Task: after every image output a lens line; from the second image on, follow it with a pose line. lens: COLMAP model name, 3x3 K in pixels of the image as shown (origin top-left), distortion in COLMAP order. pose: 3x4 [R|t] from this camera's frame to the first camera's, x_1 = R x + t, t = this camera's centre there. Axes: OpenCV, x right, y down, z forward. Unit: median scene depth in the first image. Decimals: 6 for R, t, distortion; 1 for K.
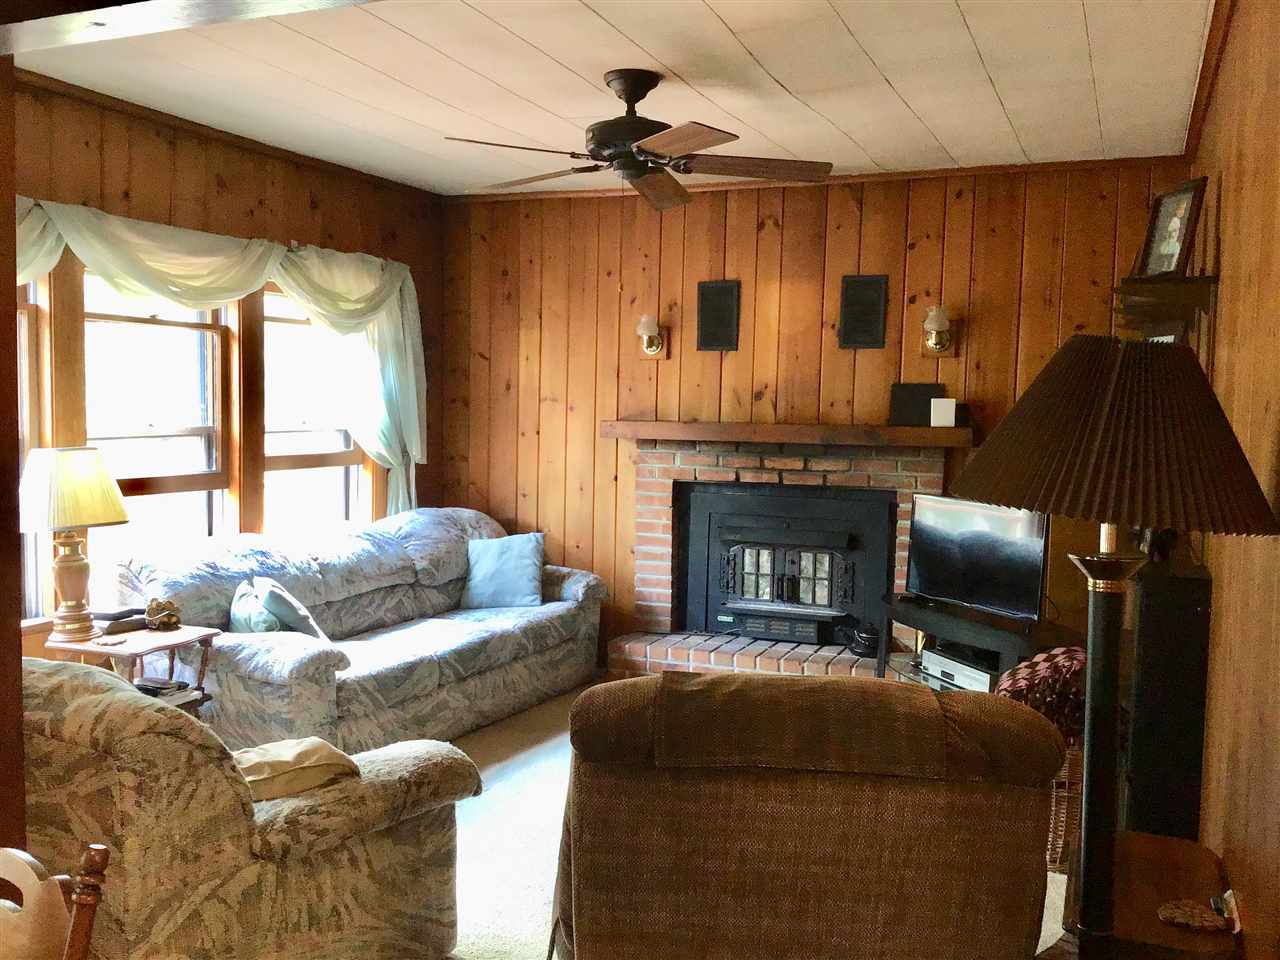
lens RADIAL K [[1159.5, 0, 640.0], [0, 1159.5, 480.0], [0, 0, 1]] dist [0.130485, -0.337533]
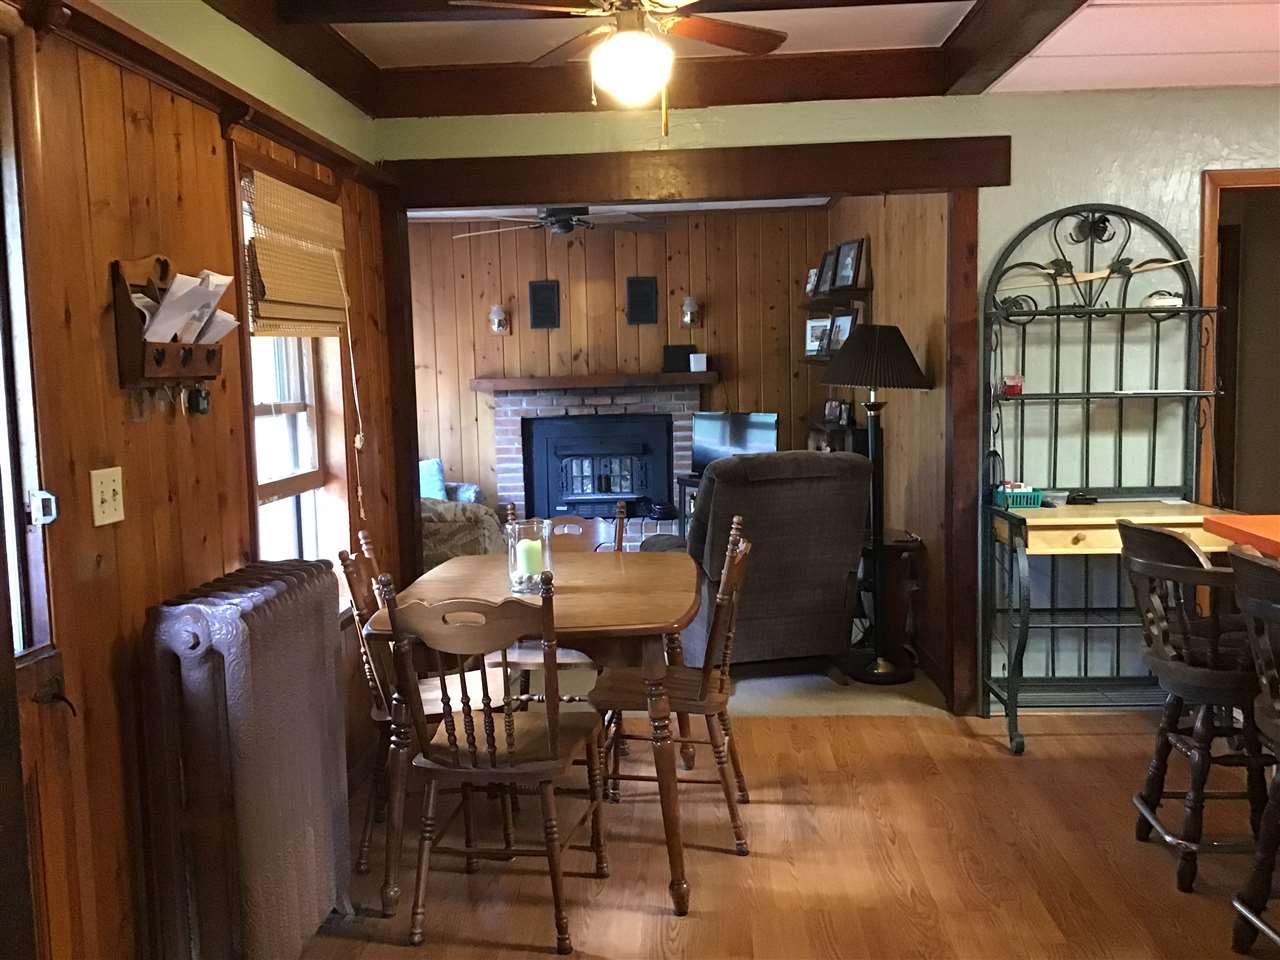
lens RADIAL K [[1169.3, 0, 640.0], [0, 1169.3, 480.0], [0, 0, 1]] dist [-0.006299, 0.000414]
pose [[0.939421, -0.077226, 0.333951, -0.336955], [0.068164, 0.996920, 0.038790, 0.032595], [-0.335918, -0.013677, 0.941792, -0.451974]]
